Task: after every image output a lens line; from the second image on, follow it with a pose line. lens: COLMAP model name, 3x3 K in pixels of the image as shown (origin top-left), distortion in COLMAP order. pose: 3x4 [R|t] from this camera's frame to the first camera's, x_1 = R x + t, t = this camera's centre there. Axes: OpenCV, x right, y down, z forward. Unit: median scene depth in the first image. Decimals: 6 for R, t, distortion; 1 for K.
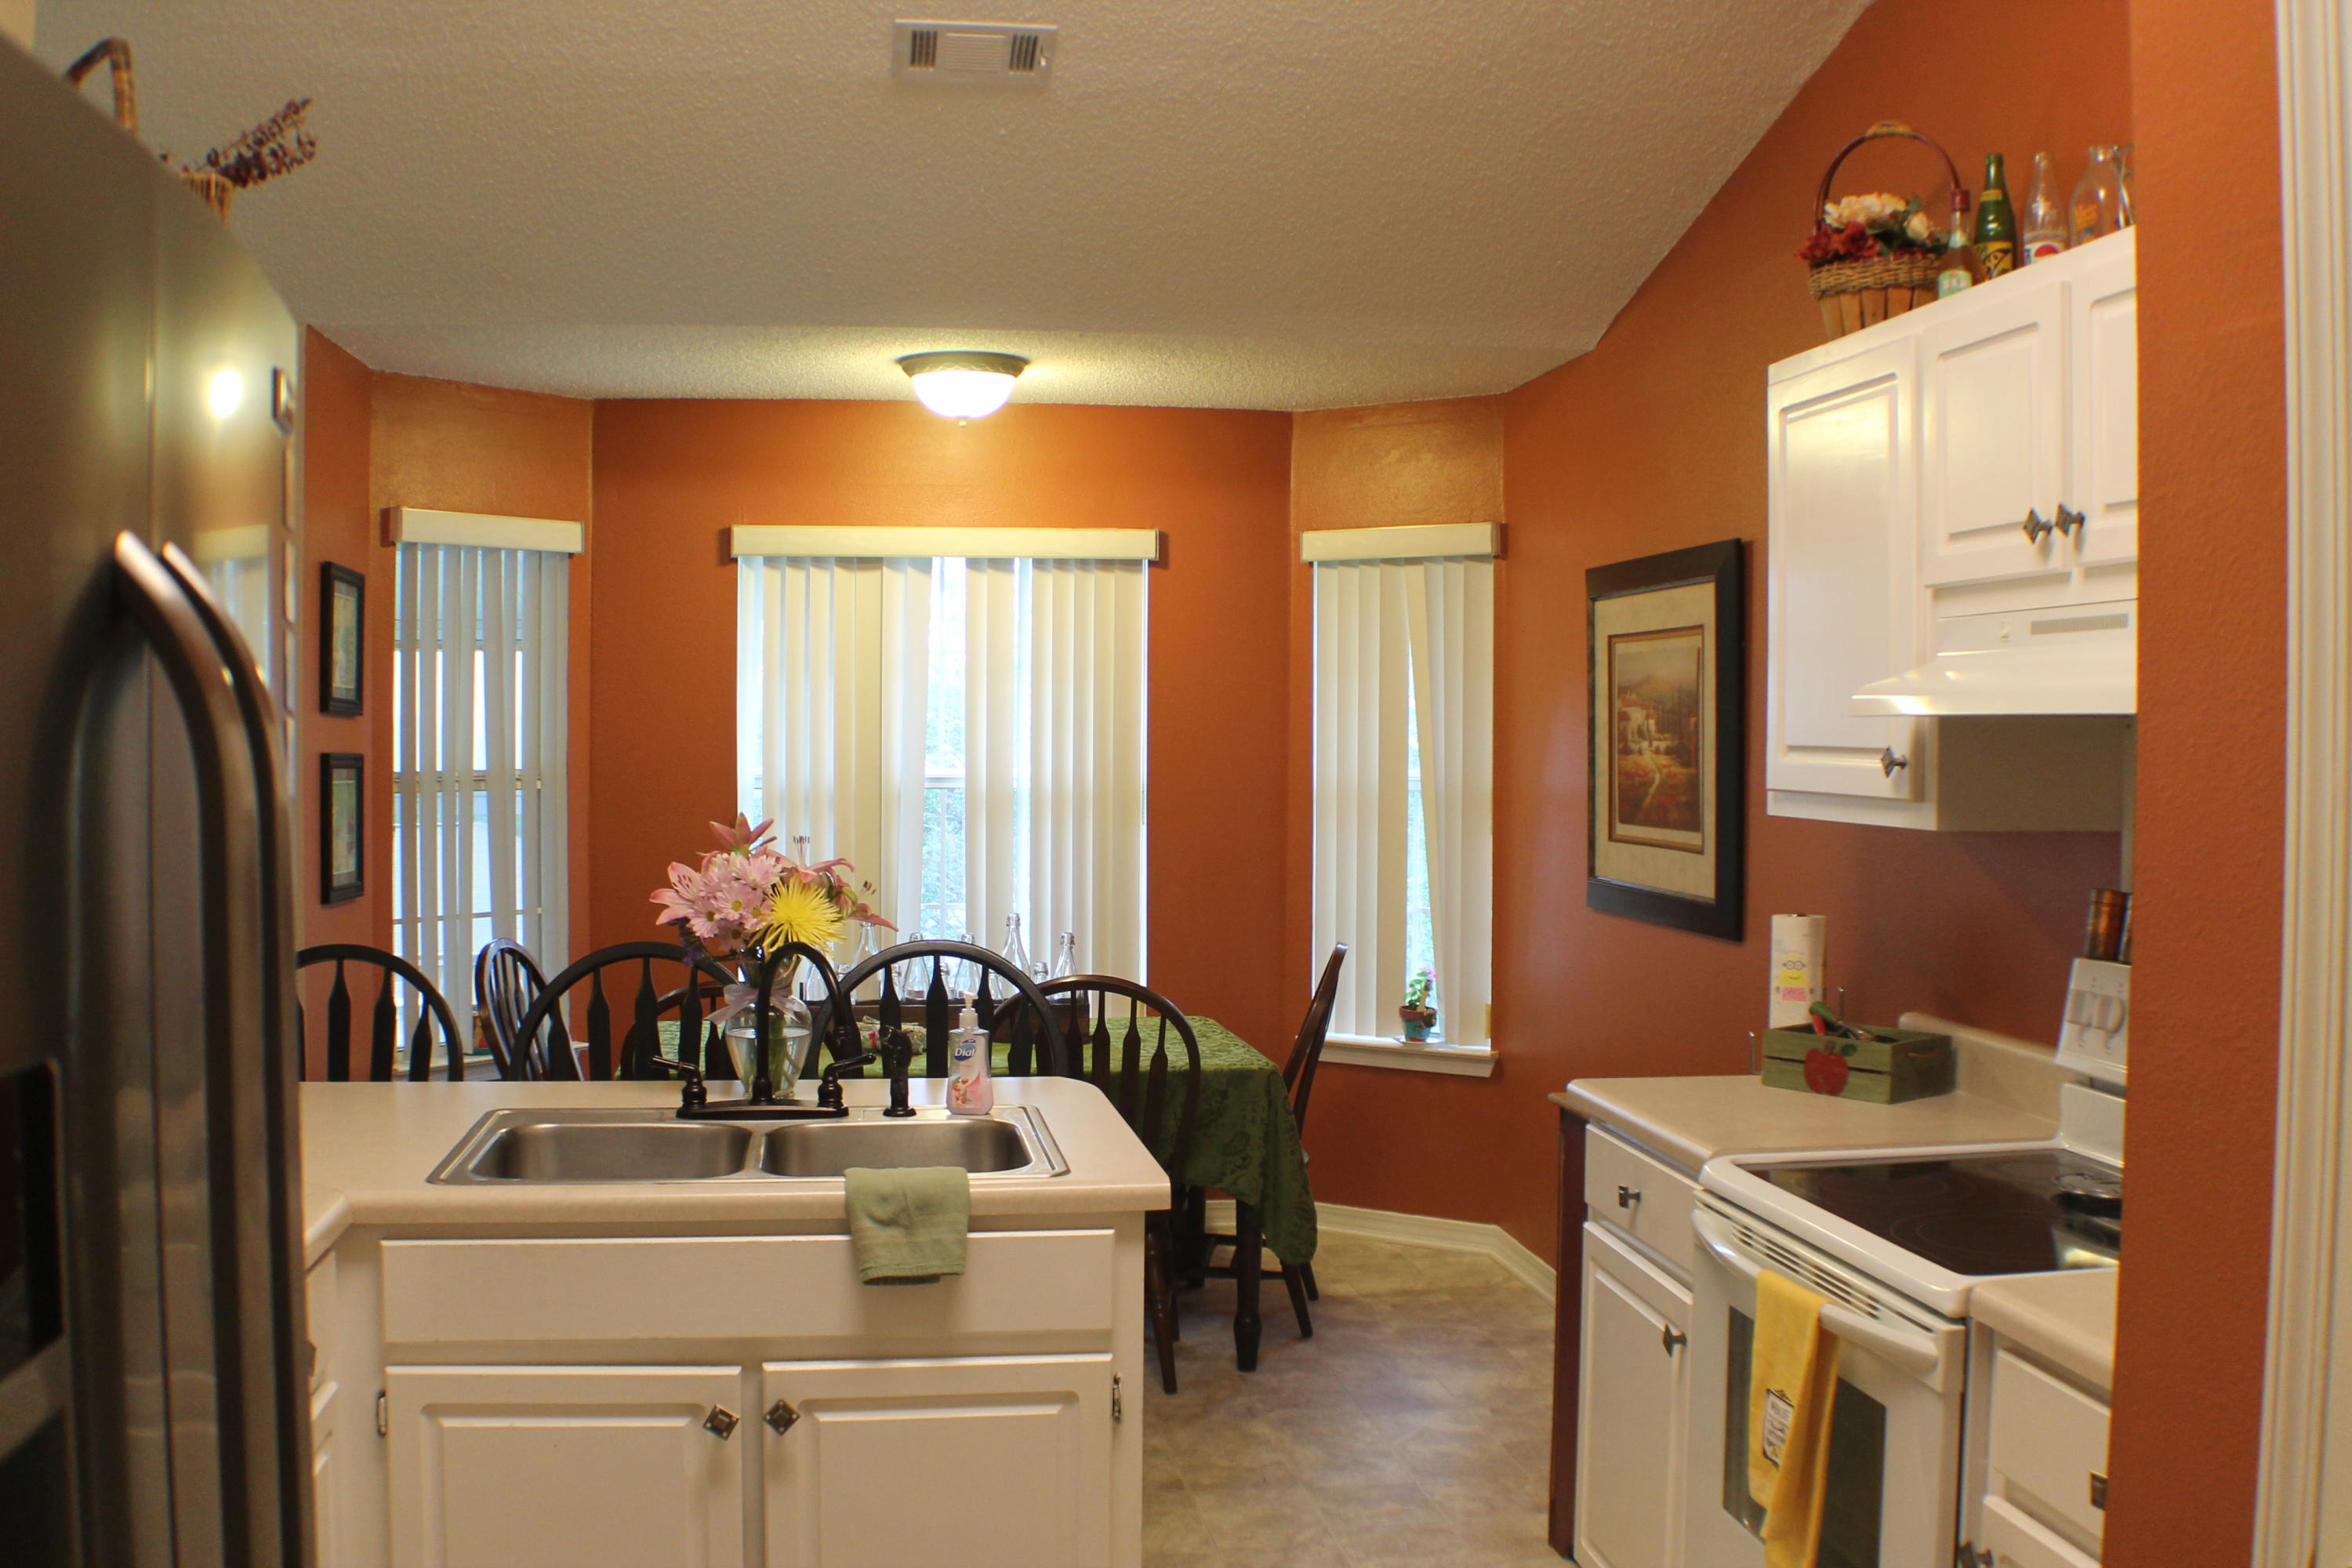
lens RADIAL K [[2207.2, 0, 1176.0], [0, 2207.2, 784.0], [0, 0, 1]] dist [-0.282934, -0.003126]
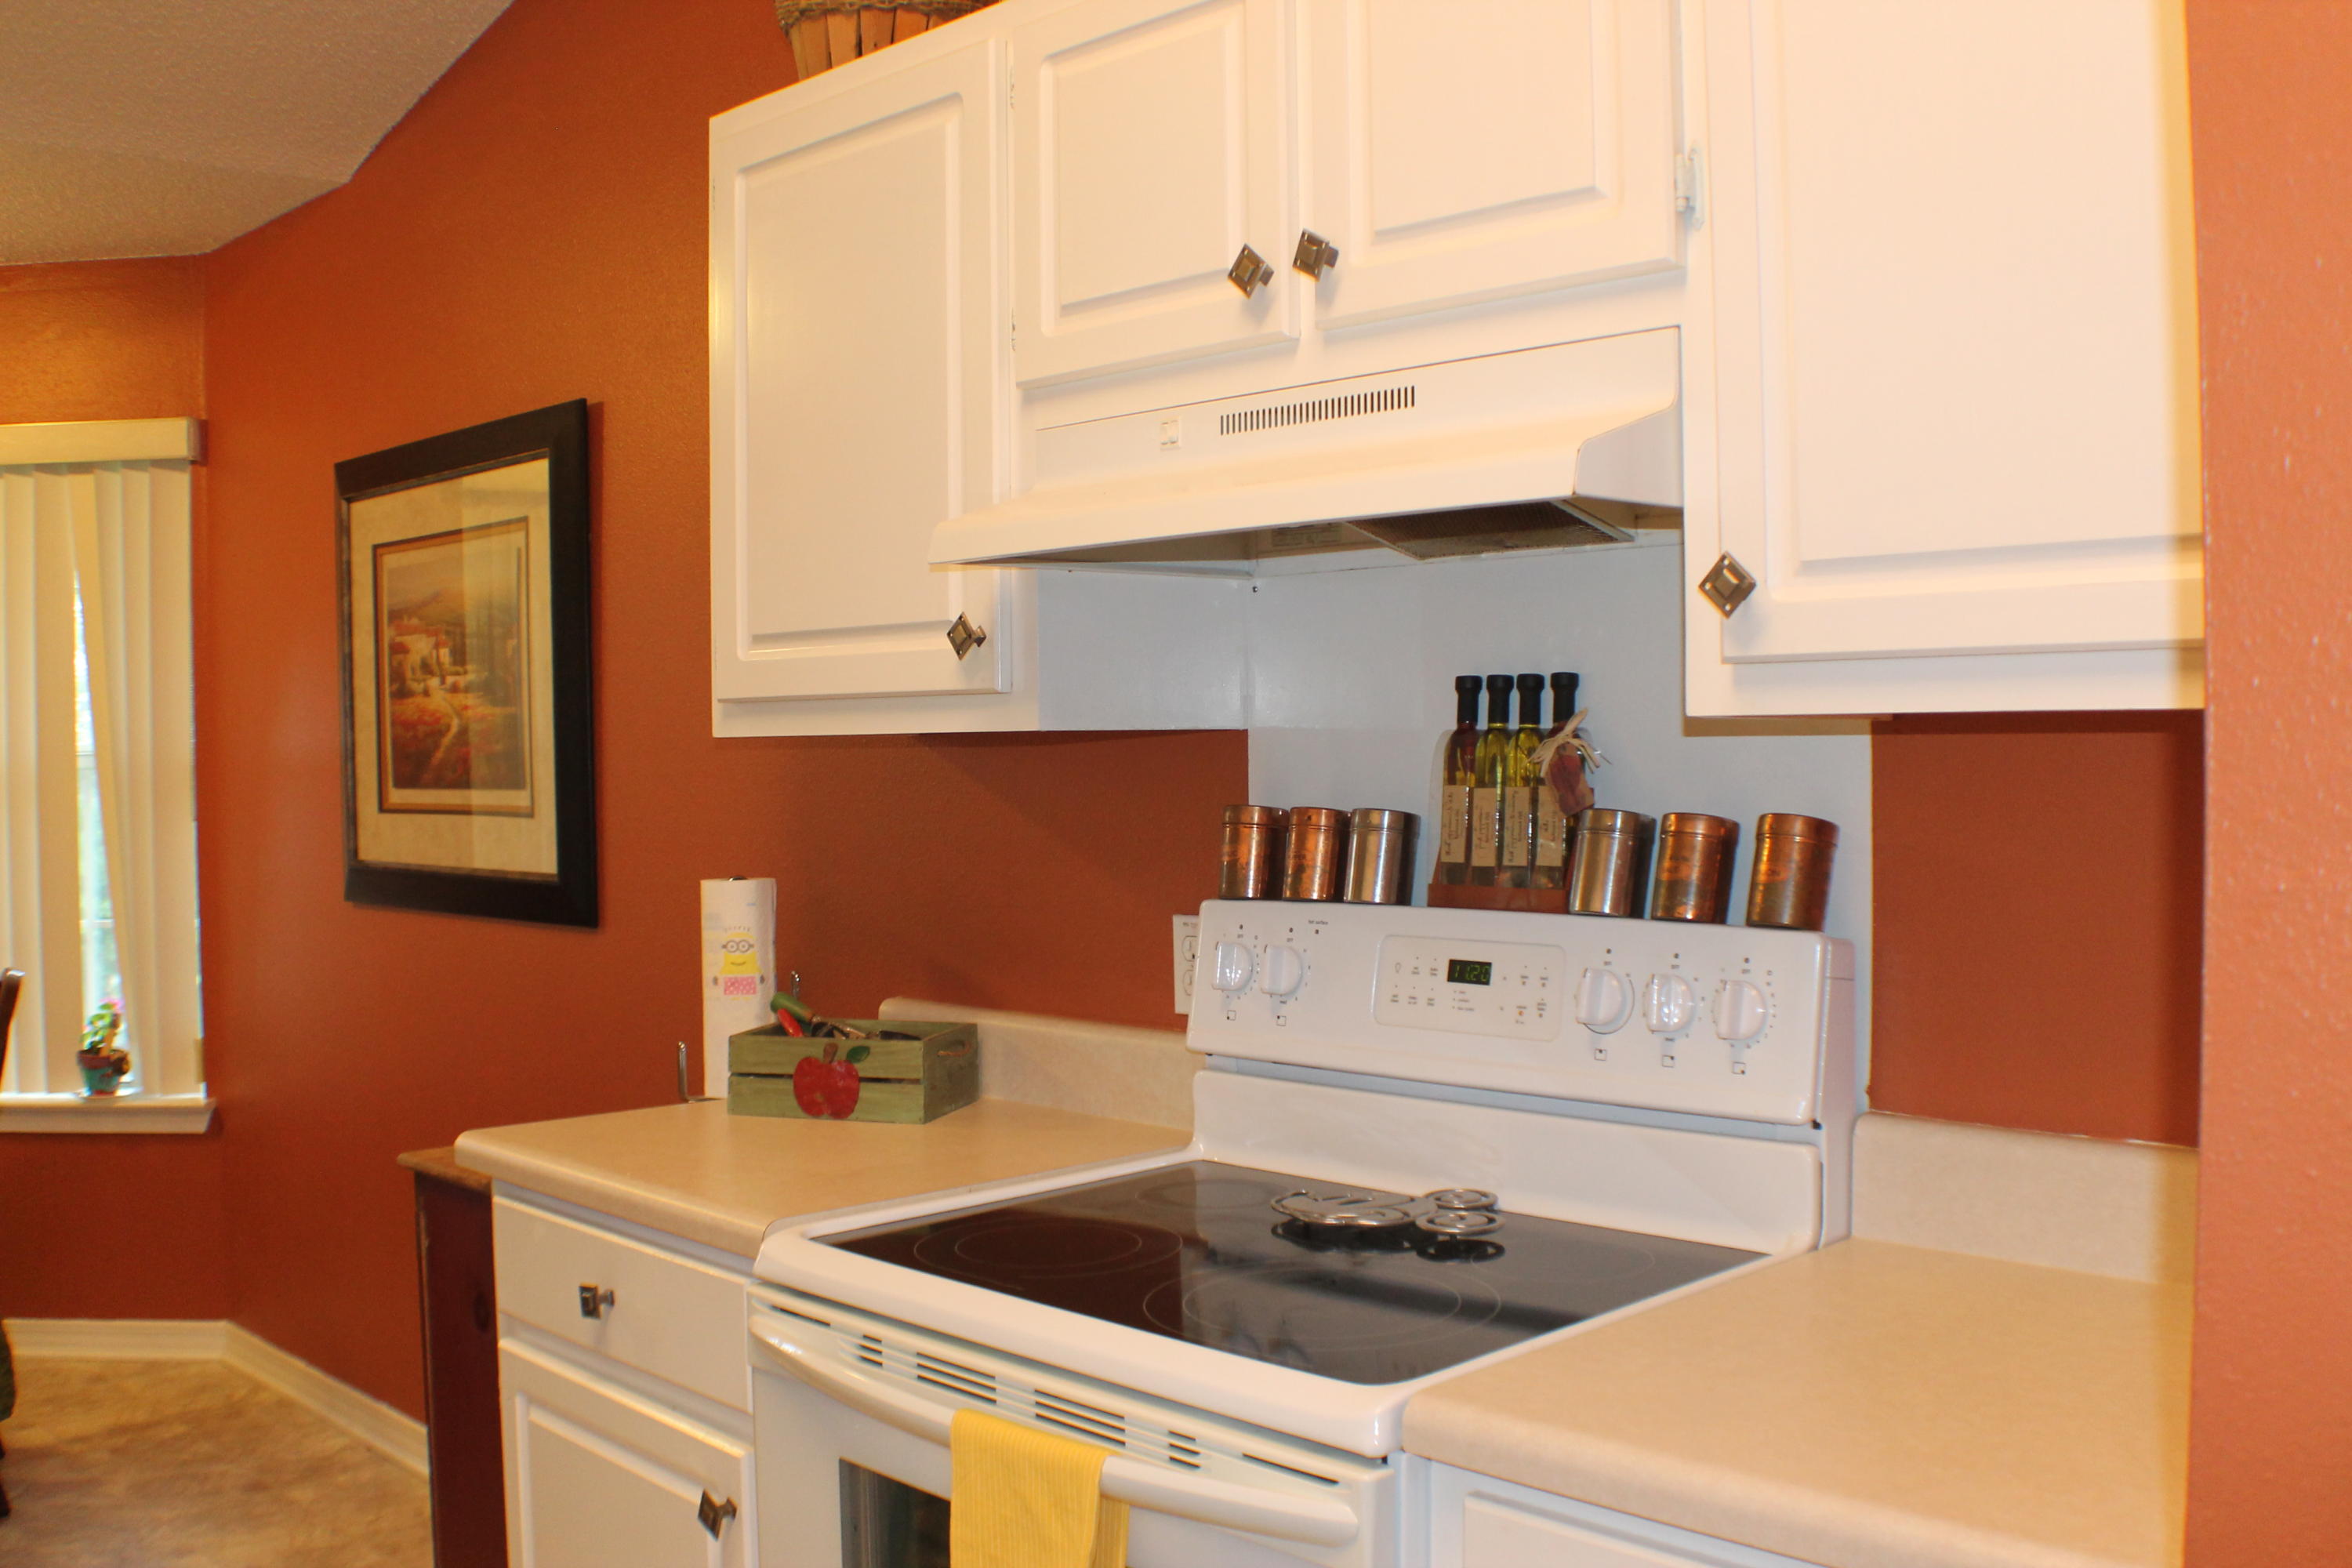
lens RADIAL K [[2223.7, 0, 1174.9], [0, 2223.7, 738.4], [0, 0, 1]] dist [-0.189251, 0.086035]
pose [[0.810777, -0.025673, 0.584791, -0.021762], [0.040084, 0.999128, -0.011711, 0.020695], [-0.583981, 0.032936, 0.811099, 0.219860]]
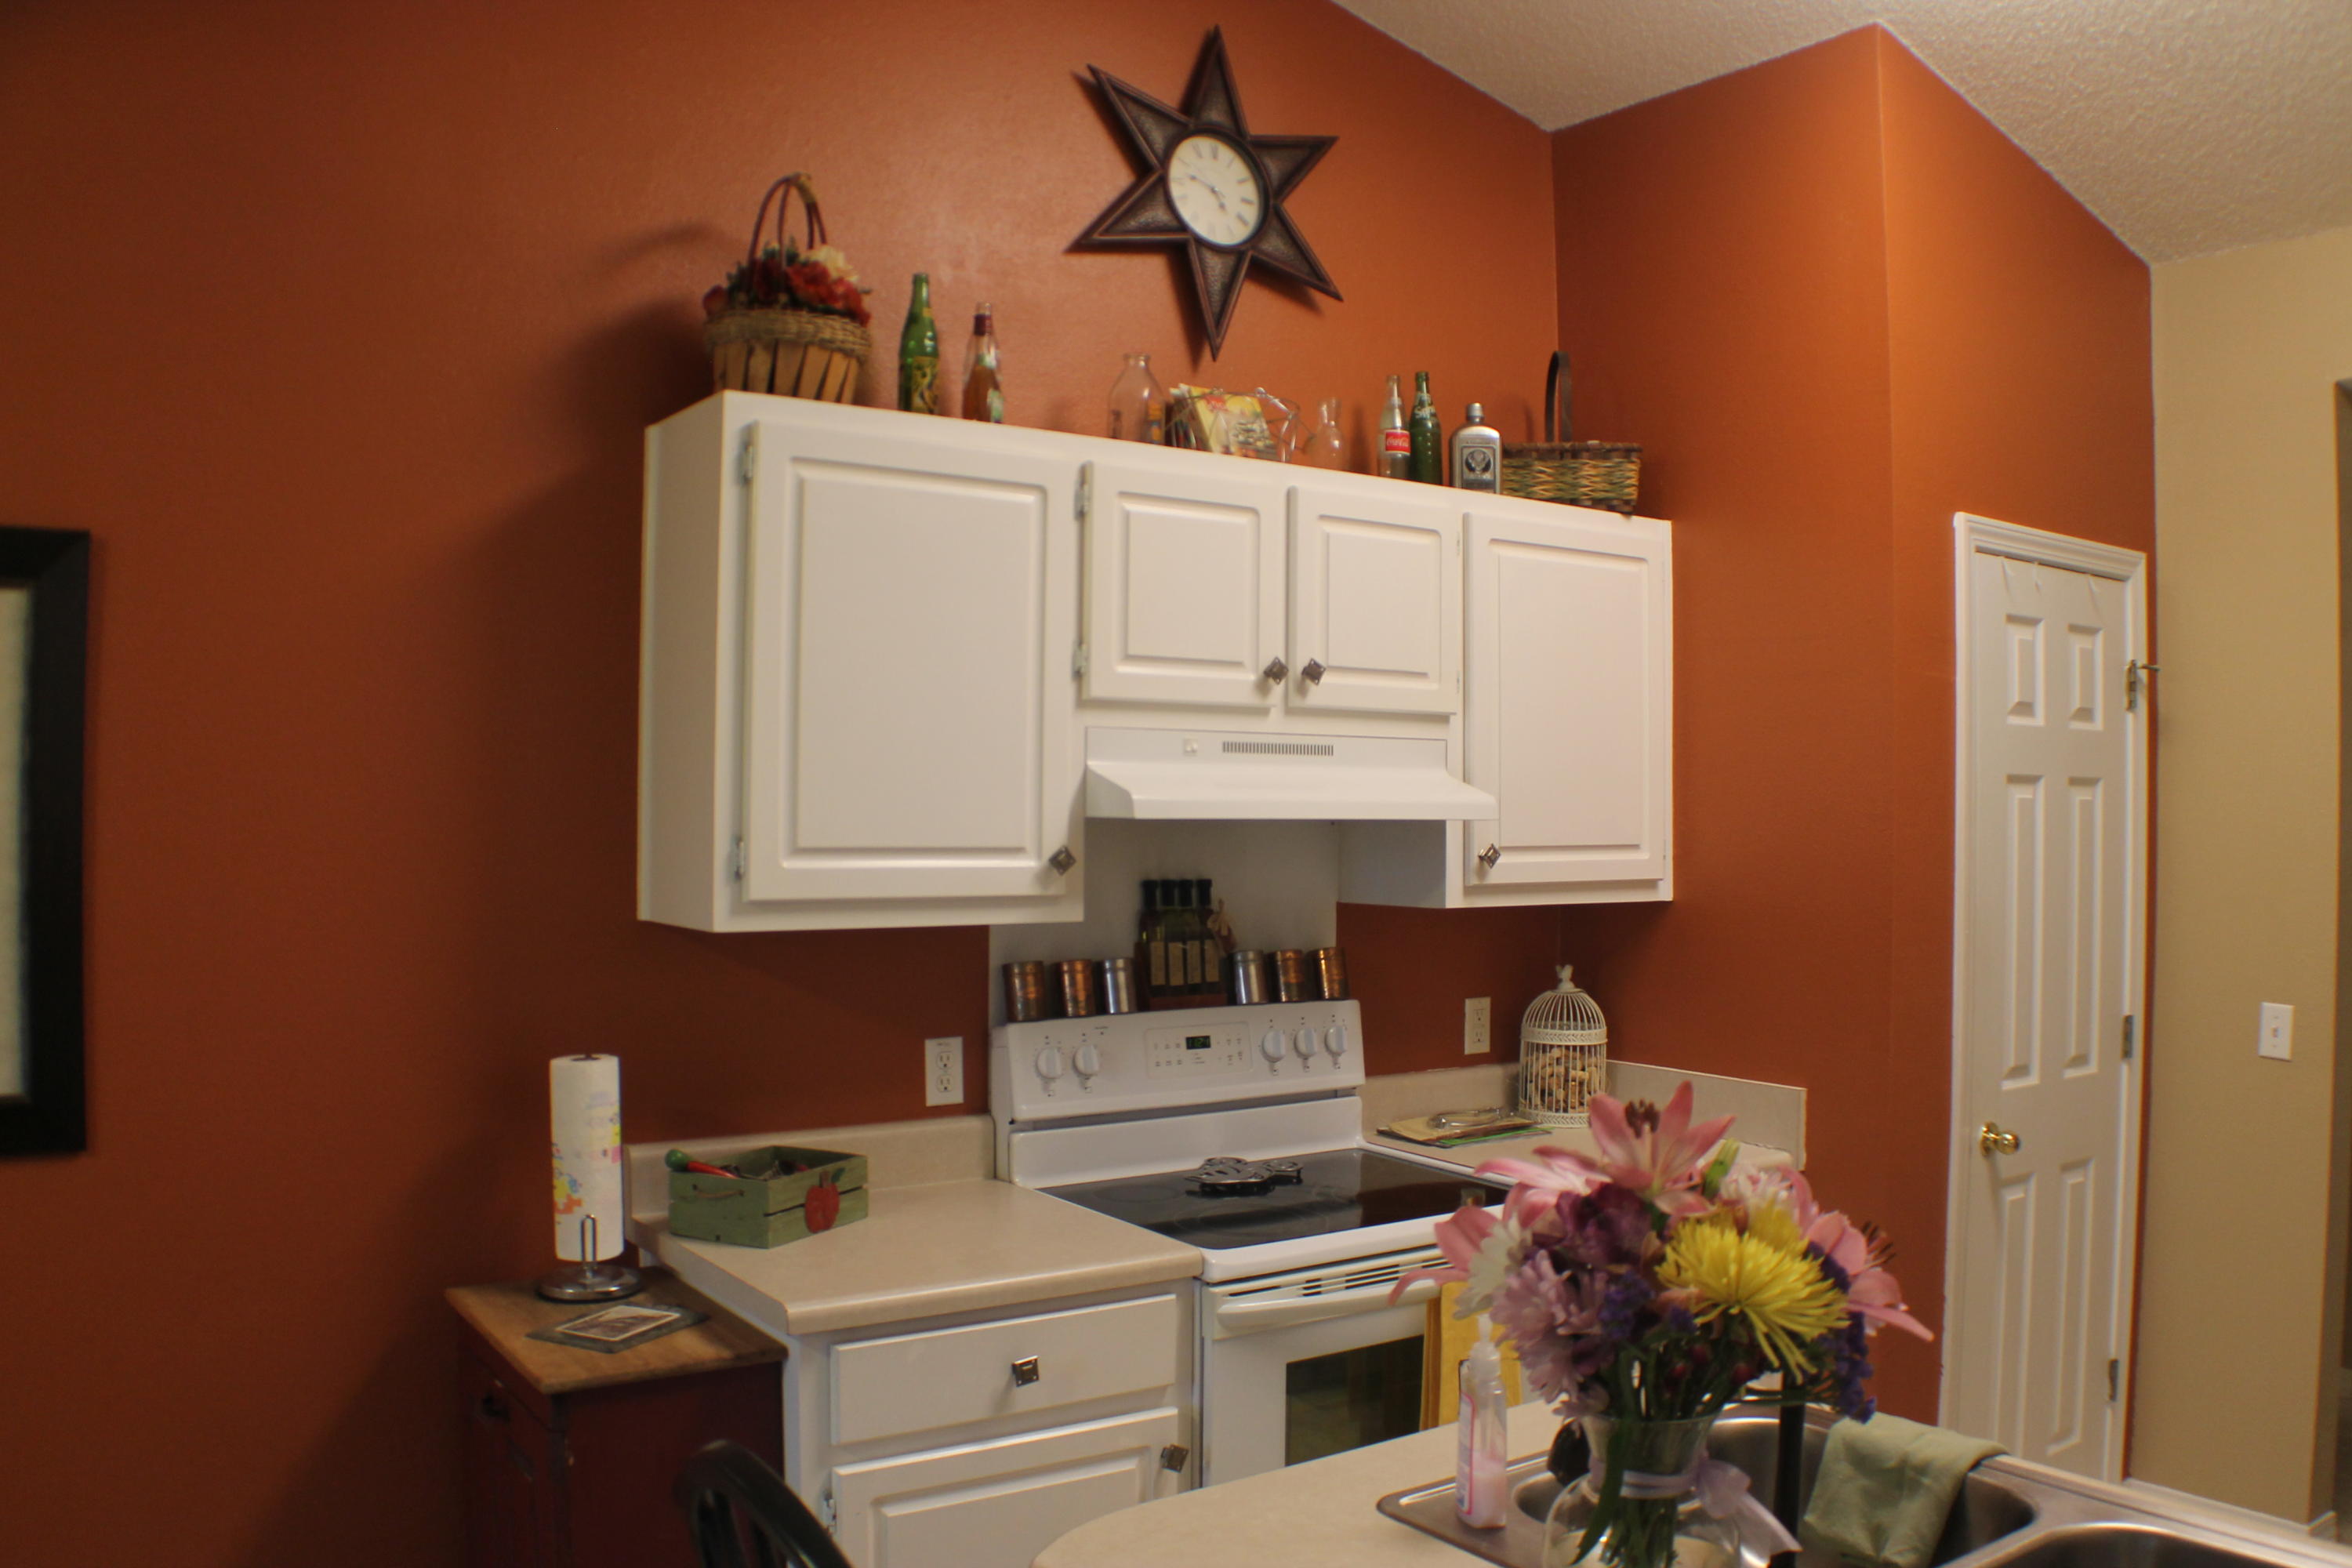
lens RADIAL K [[1920.1, 0, 1176.0], [0, 1920.1, 784.0], [0, 0, 1]] dist [-0.098972, -0.000374]
pose [[-0.446356, -0.006280, 0.894833, -0.324201], [0.008305, 0.999903, 0.011160, -0.034867], [-0.894817, 0.012413, -0.446261, 0.822633]]
